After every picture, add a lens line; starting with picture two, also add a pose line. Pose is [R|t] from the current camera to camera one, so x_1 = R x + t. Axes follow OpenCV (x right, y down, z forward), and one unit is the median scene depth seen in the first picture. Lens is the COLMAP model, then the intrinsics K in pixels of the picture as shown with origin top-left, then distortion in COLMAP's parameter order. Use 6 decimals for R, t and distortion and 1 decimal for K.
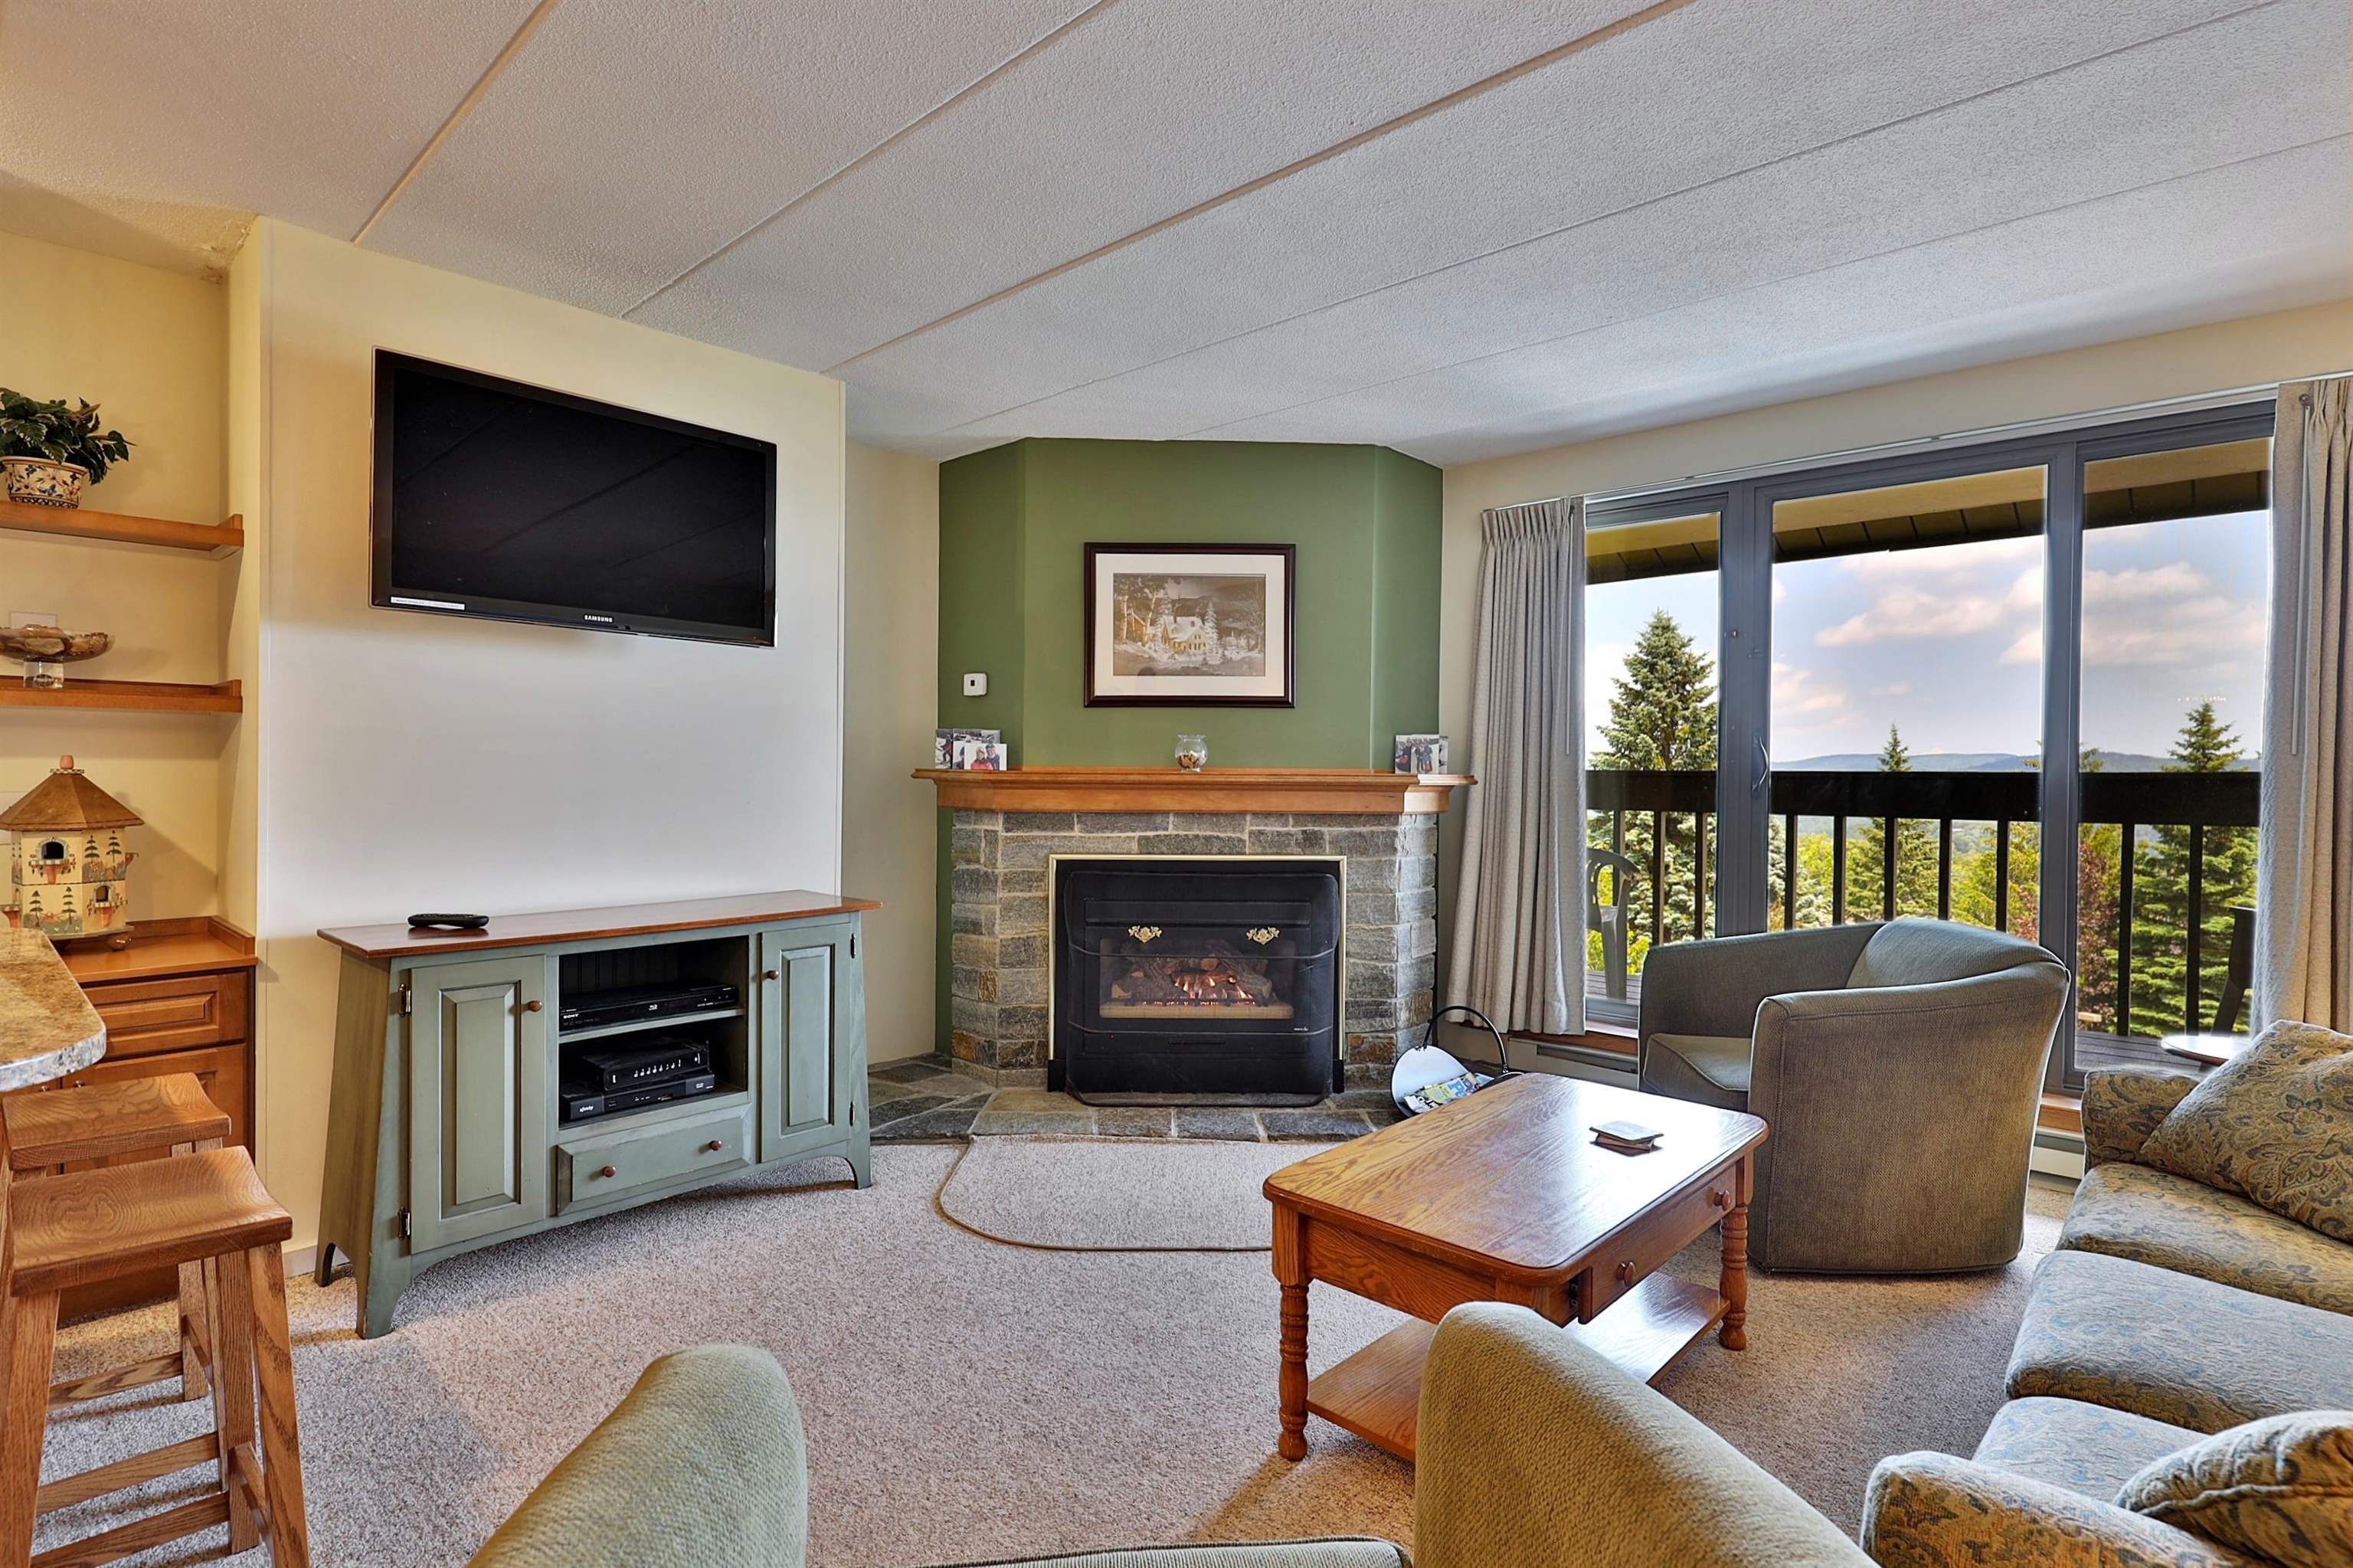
lens RADIAL K [[1155.6, 0, 1184.7], [0, 1155.6, 778.6], [0, 0, 1]] dist [0.002828, 0.000626]
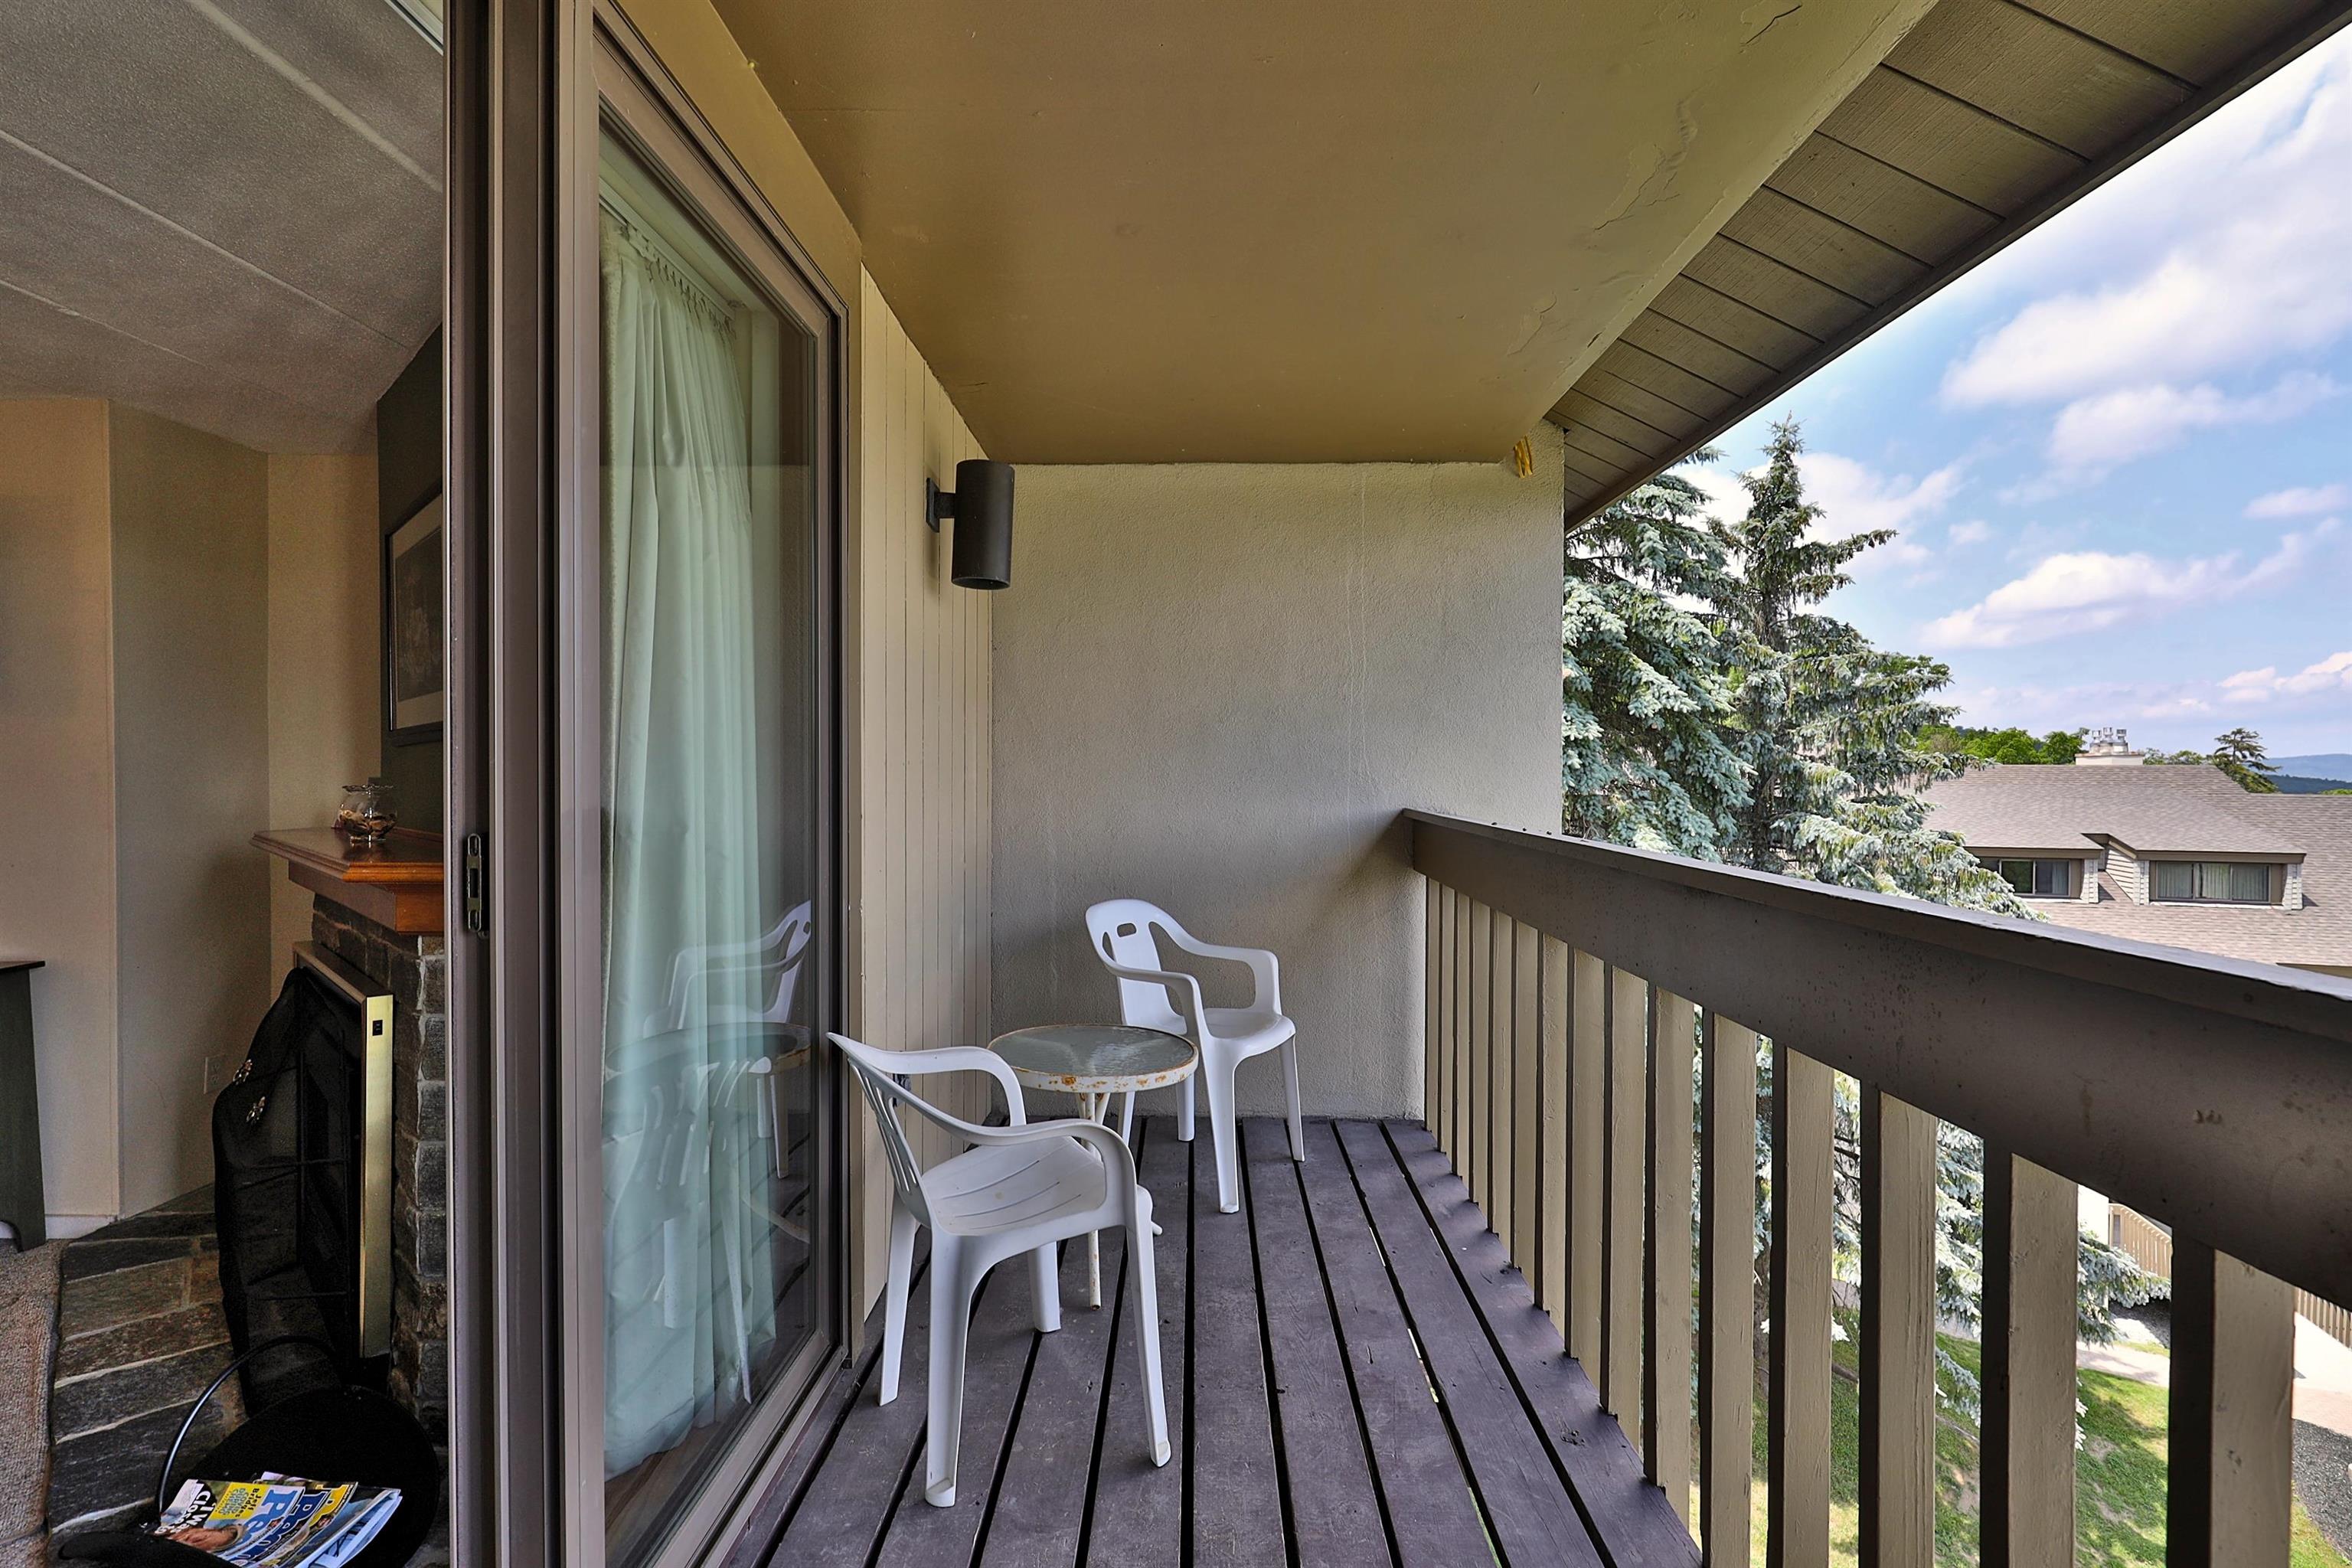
lens RADIAL K [[1125.6, 0, 1176.0], [0, 1125.6, 782.9], [0, 0, 1]] dist [0.000600, -0.001552]
pose [[0.662363, -0.003537, -0.749175, 0.806466], [0.000706, 0.999991, -0.004097, -0.036106], [0.749183, 0.002185, 0.662360, 0.924096]]
